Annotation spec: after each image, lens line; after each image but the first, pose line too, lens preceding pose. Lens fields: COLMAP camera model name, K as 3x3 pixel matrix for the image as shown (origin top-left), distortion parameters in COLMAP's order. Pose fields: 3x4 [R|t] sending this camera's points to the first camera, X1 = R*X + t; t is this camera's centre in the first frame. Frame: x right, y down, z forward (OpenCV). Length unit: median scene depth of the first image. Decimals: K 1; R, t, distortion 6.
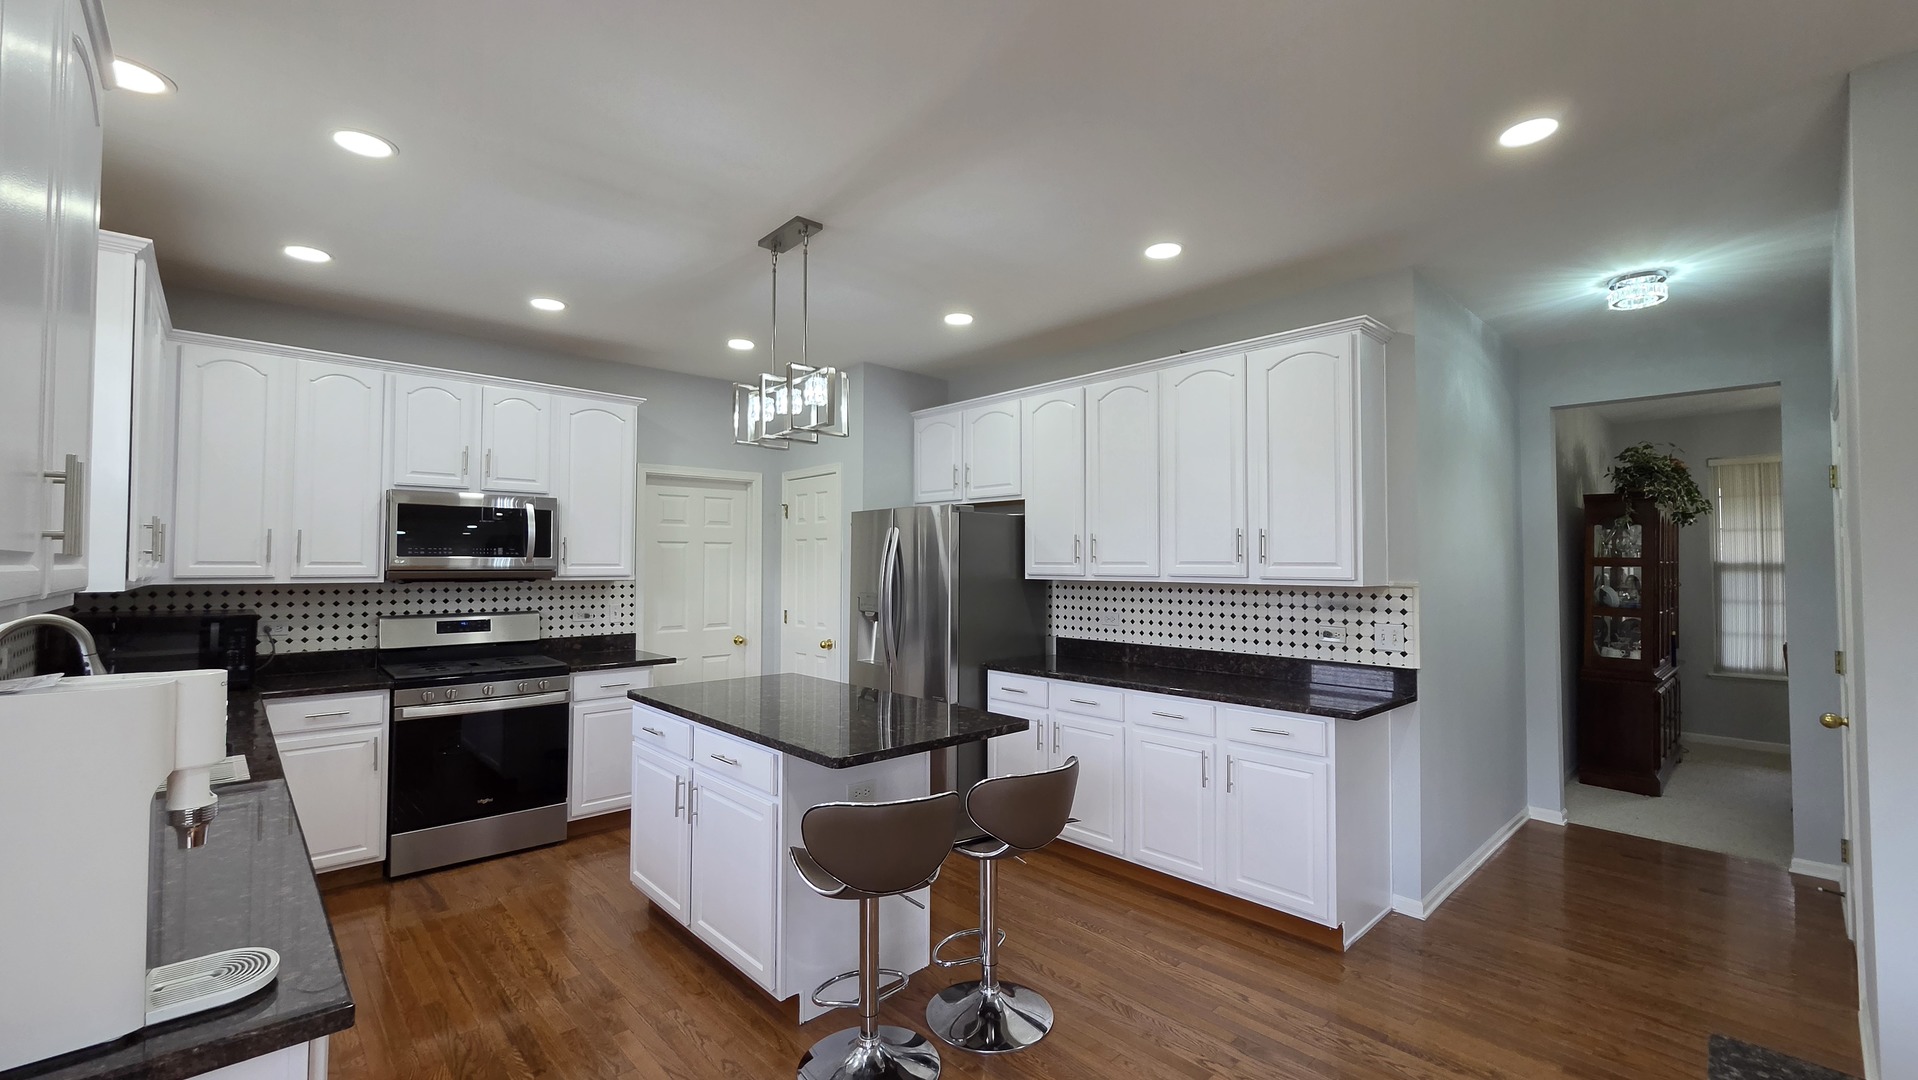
lens RADIAL K [[787.3, 0, 959.0], [0, 787.3, 540.0], [0, 0, 1]] dist [0.000550, 0.000302]
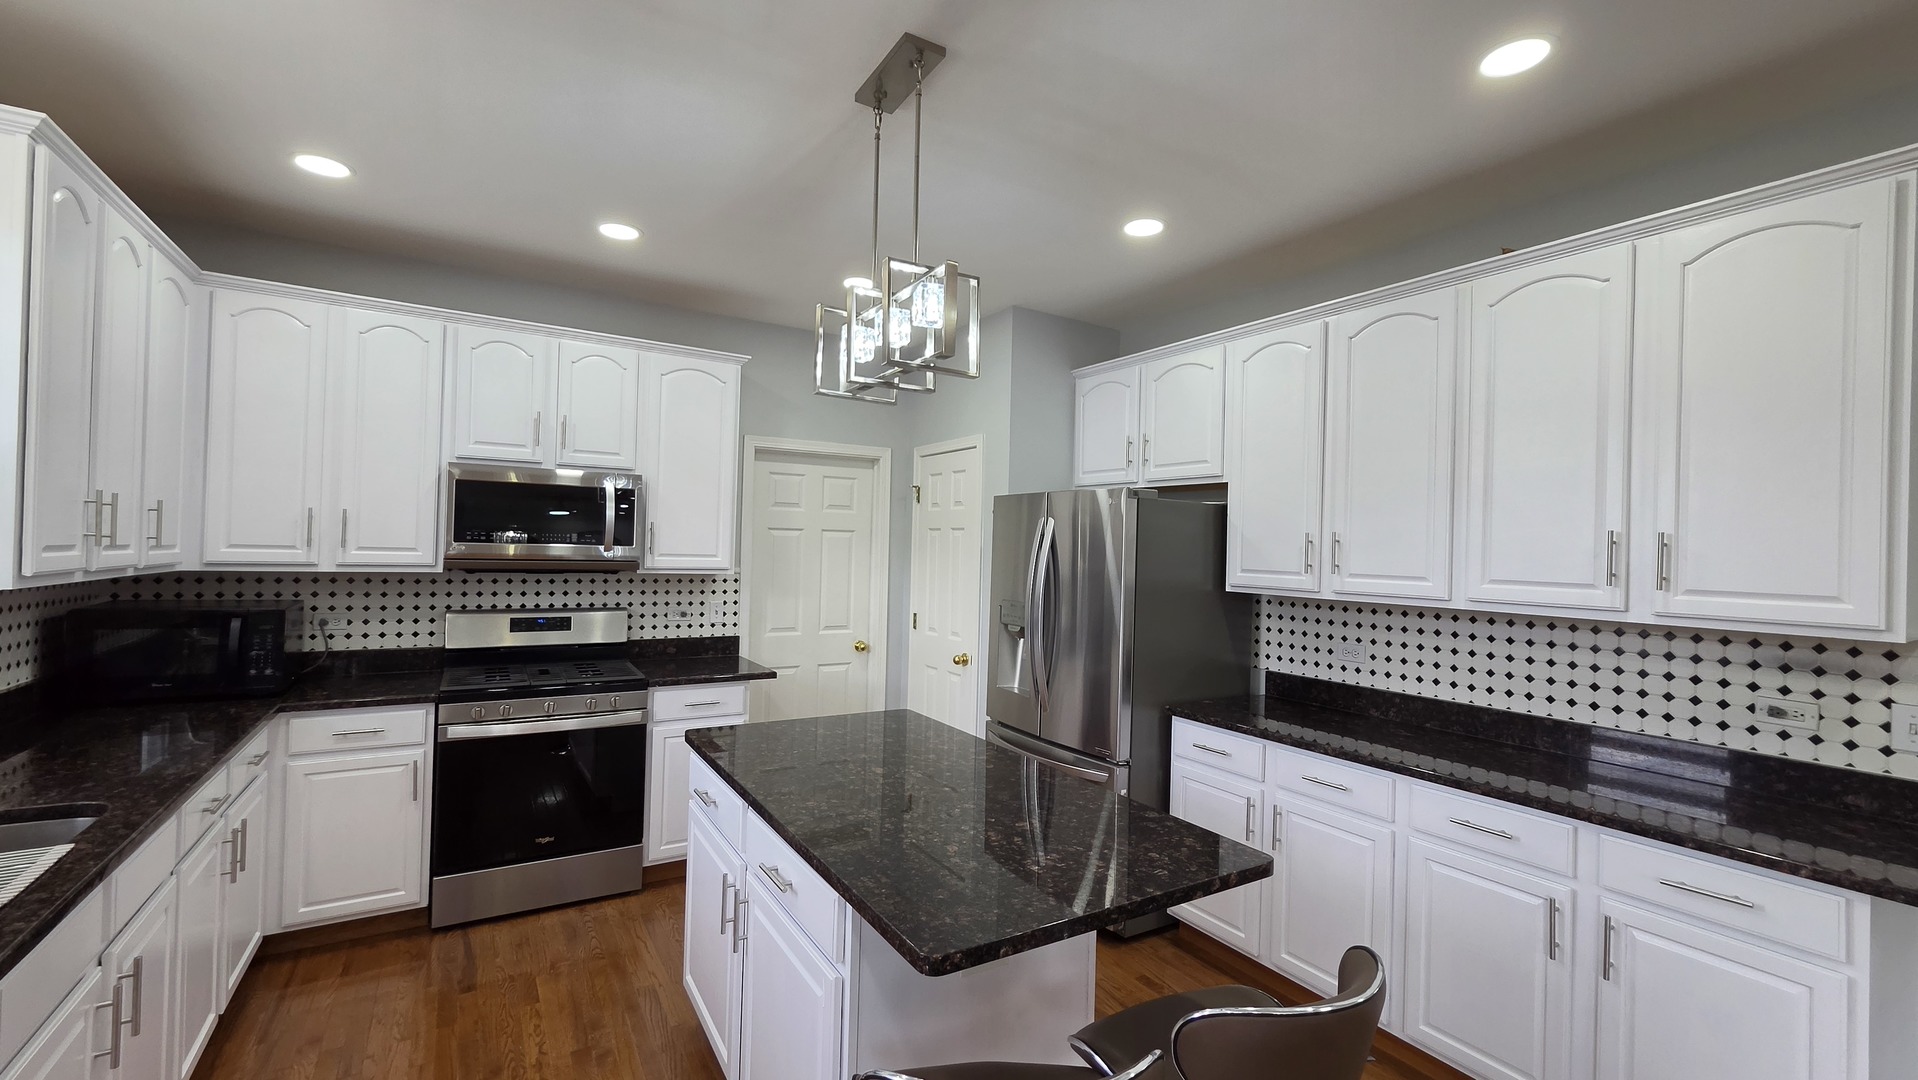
lens RADIAL K [[787.3, 0, 959.0], [0, 787.3, 540.0], [0, 0, 1]] dist [0.000550, 0.000302]
pose [[0.980935, 0.023265, -0.192940, -0.020417], [-0.019689, 0.999597, 0.020432, -0.008531], [0.193338, -0.016244, 0.980998, 0.255304]]
